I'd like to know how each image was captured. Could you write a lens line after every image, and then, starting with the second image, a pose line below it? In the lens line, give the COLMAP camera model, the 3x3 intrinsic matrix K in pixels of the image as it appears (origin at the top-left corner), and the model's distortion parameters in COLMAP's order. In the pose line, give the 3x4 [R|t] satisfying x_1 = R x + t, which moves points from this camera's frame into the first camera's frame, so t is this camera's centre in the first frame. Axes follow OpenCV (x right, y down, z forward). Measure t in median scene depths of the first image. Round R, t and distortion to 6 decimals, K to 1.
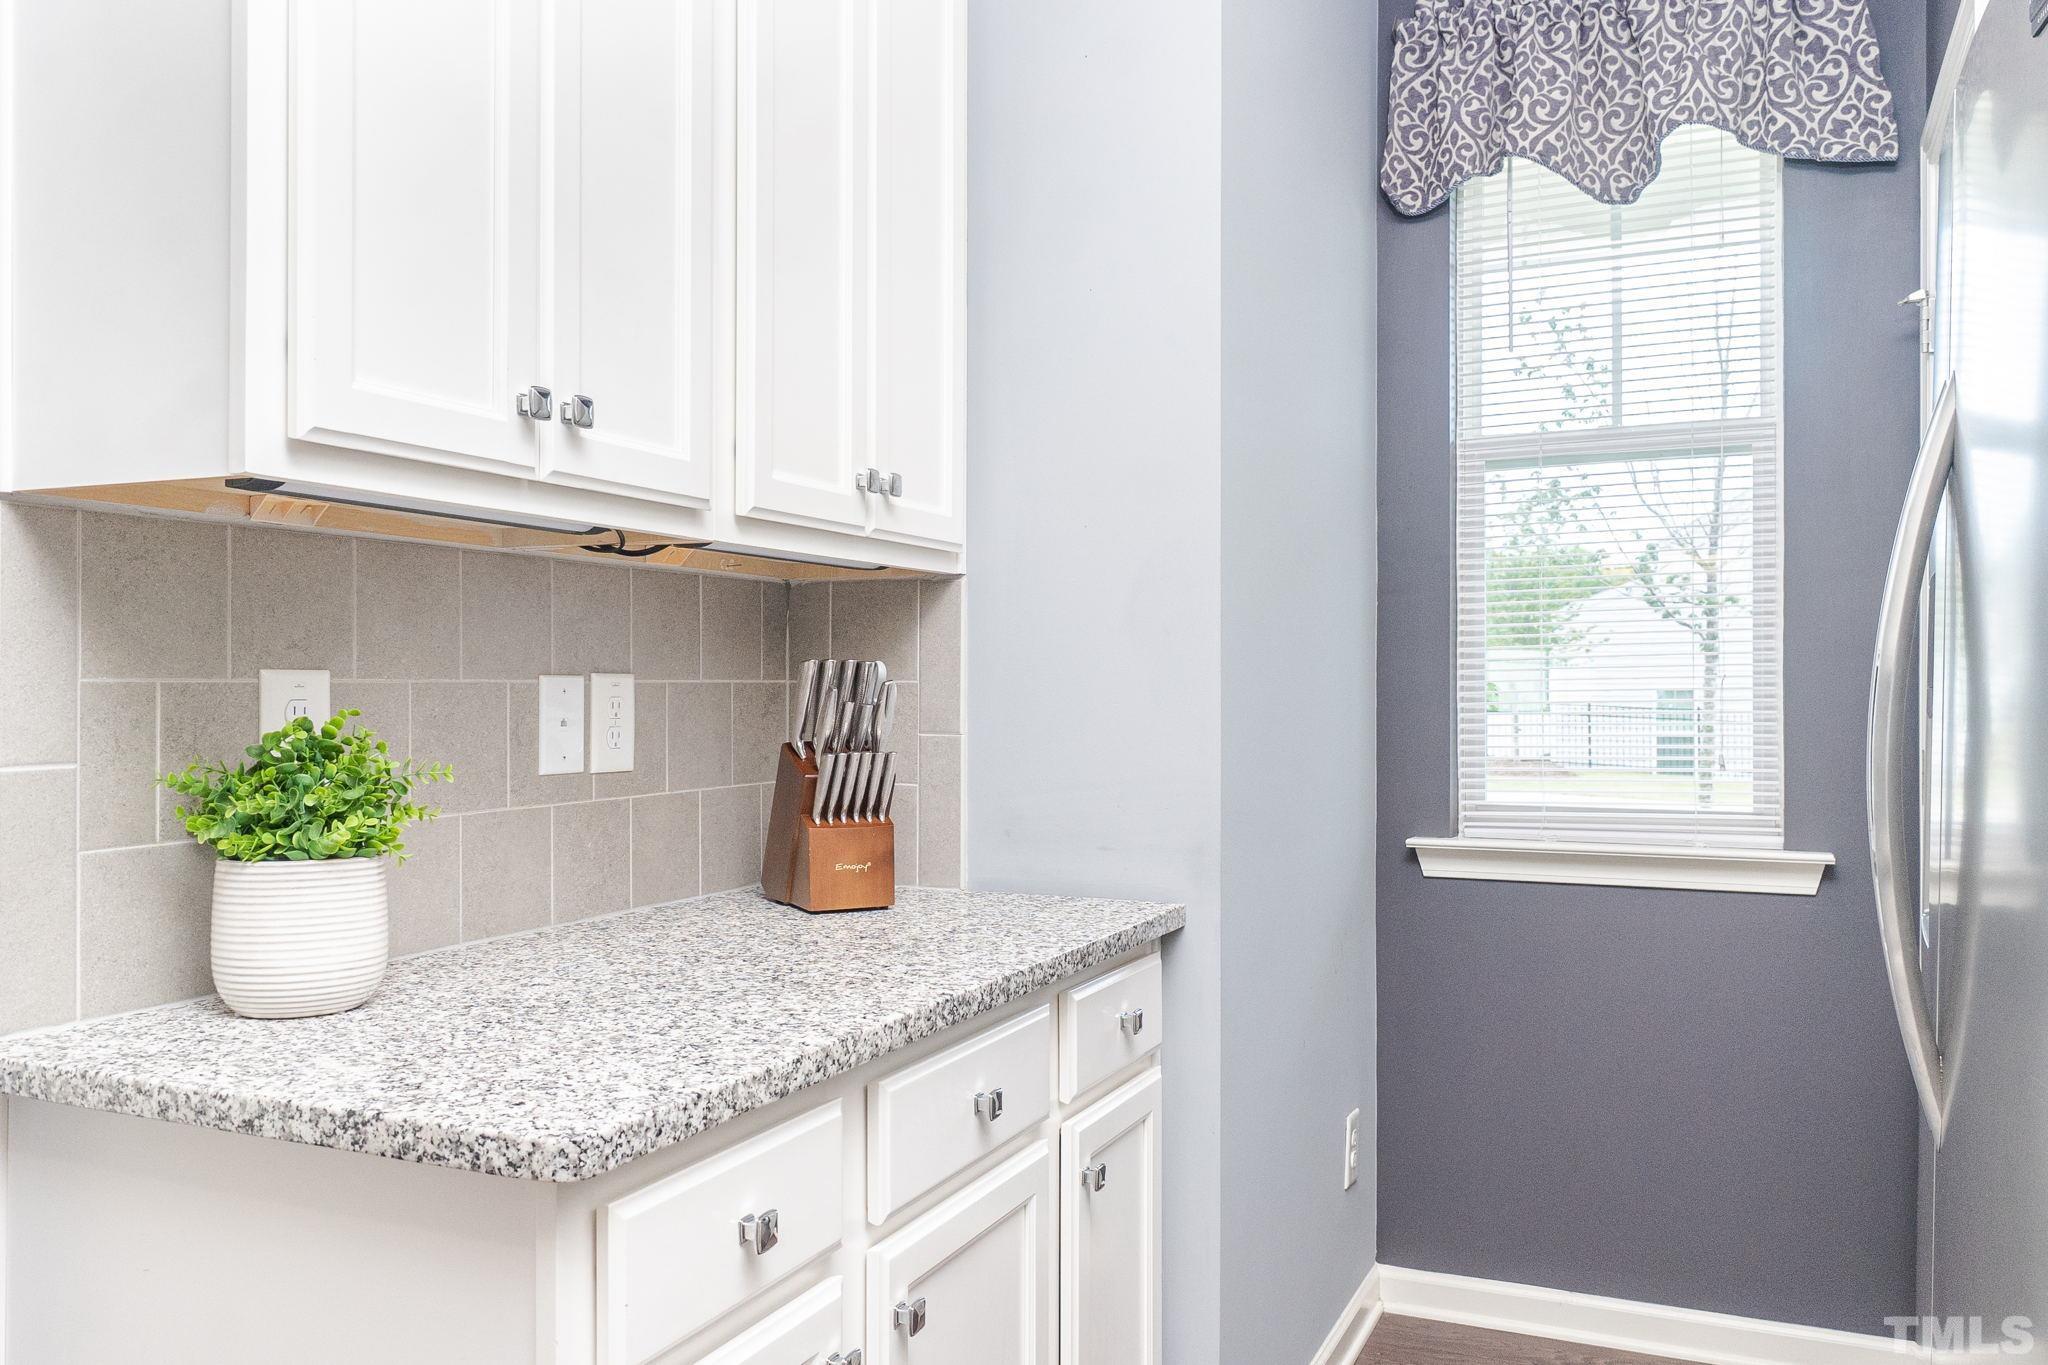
lens RADIAL K [[1563.5, 0, 1026.4], [0, 1563.5, 684.6], [0, 0, 1]] dist [0.000002, -0.006602]
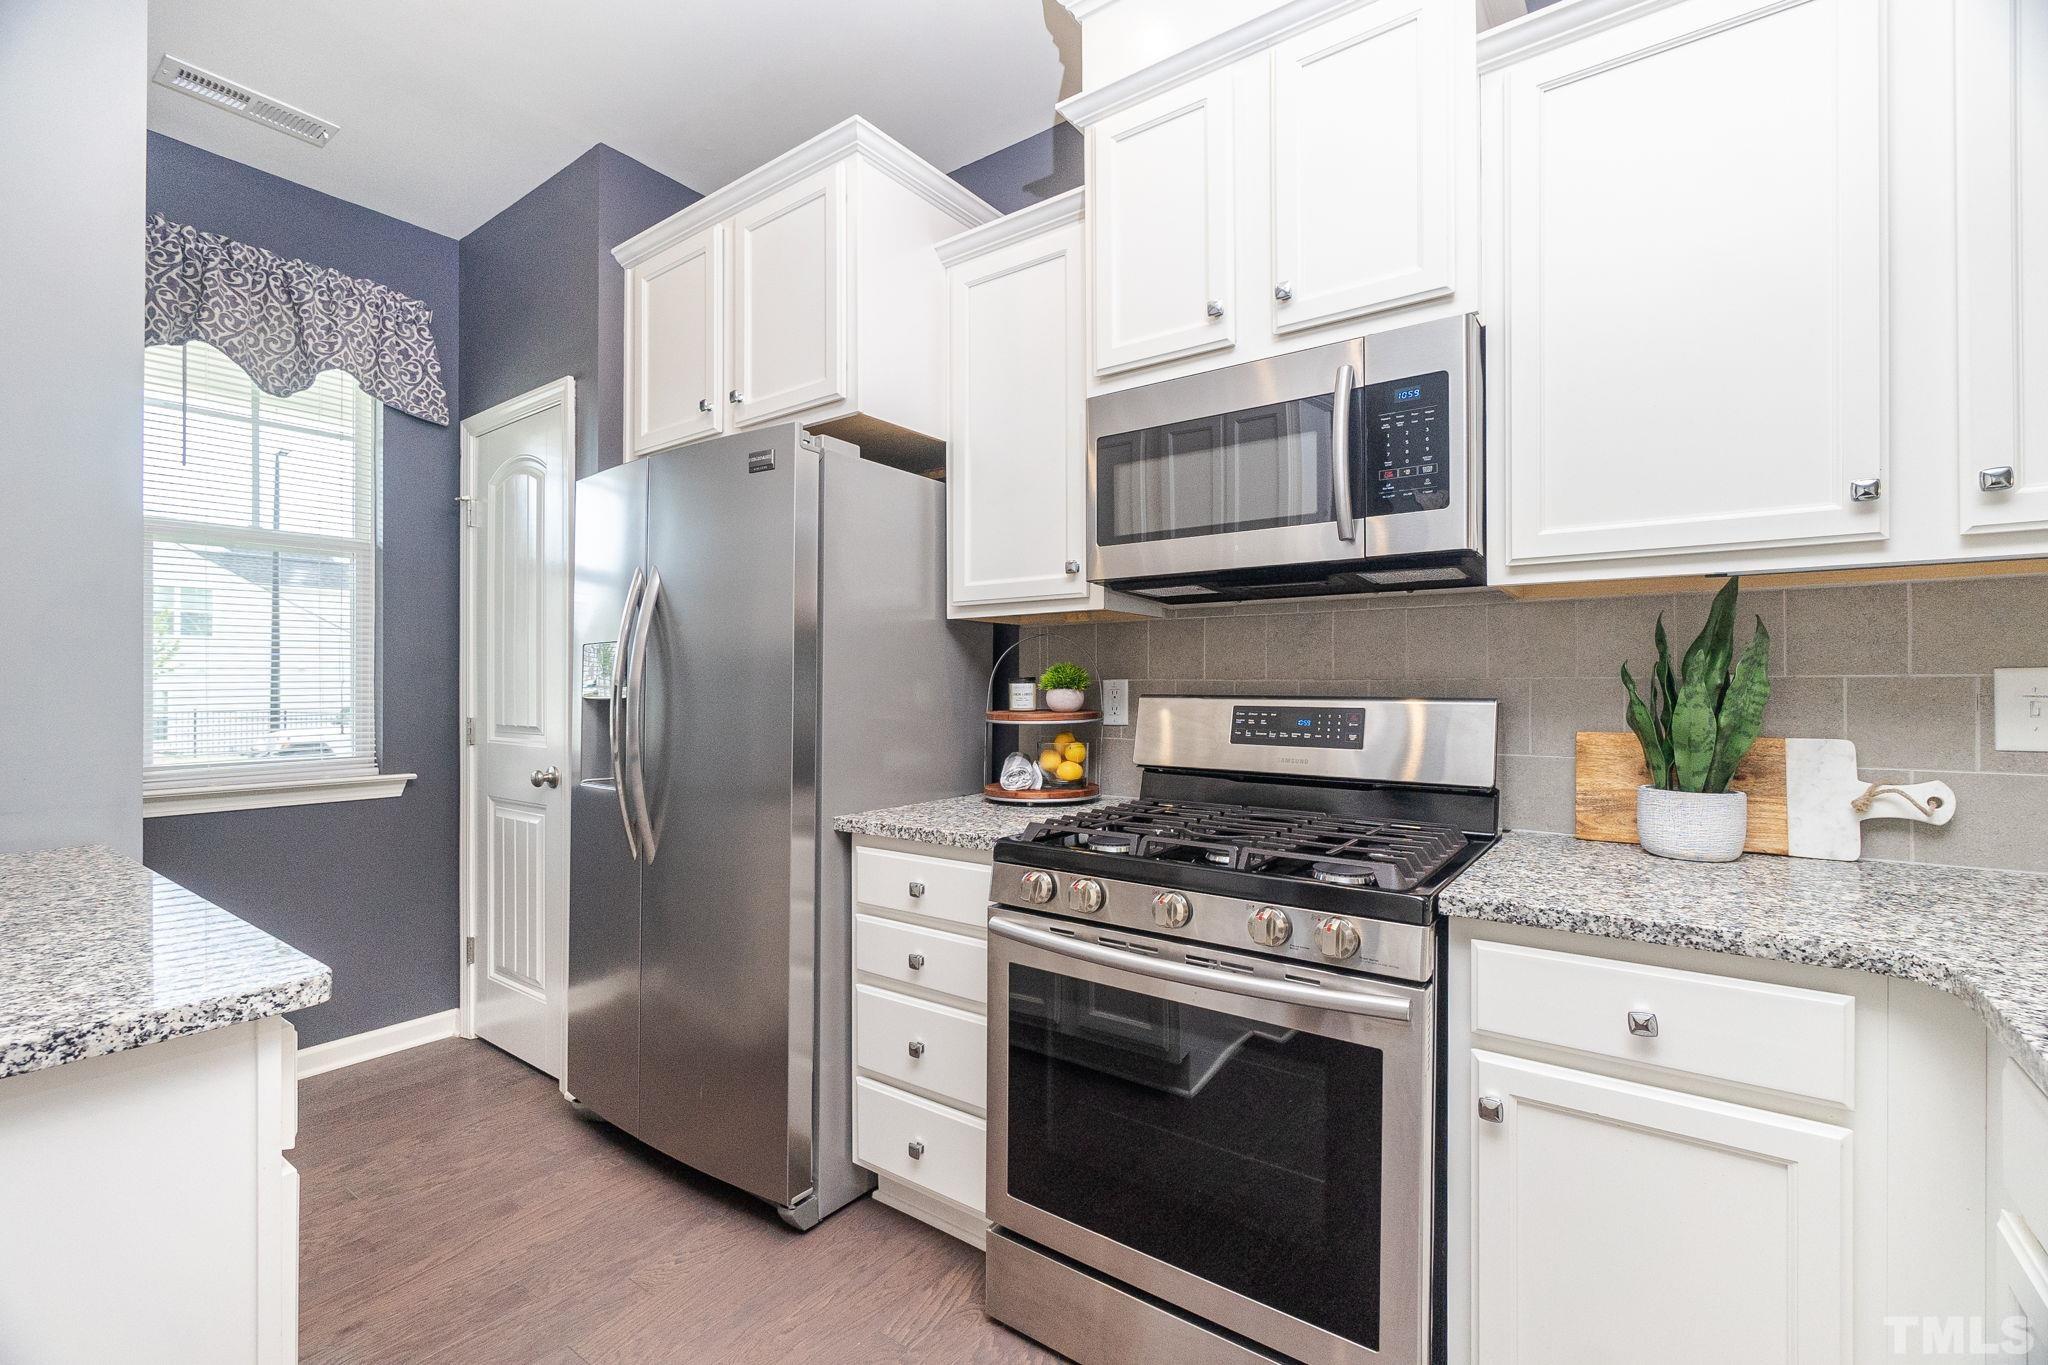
lens RADIAL K [[859.1, 0, 1027.9], [0, 859.1, 683.9], [0, 0, 1]] dist [0.001549, -0.015247]
pose [[0.190493, 0.001449, 0.981687, -0.399786], [0.000512, 0.999999, -0.001576, -0.000478], [-0.981688, 0.000803, 0.190492, 0.053428]]
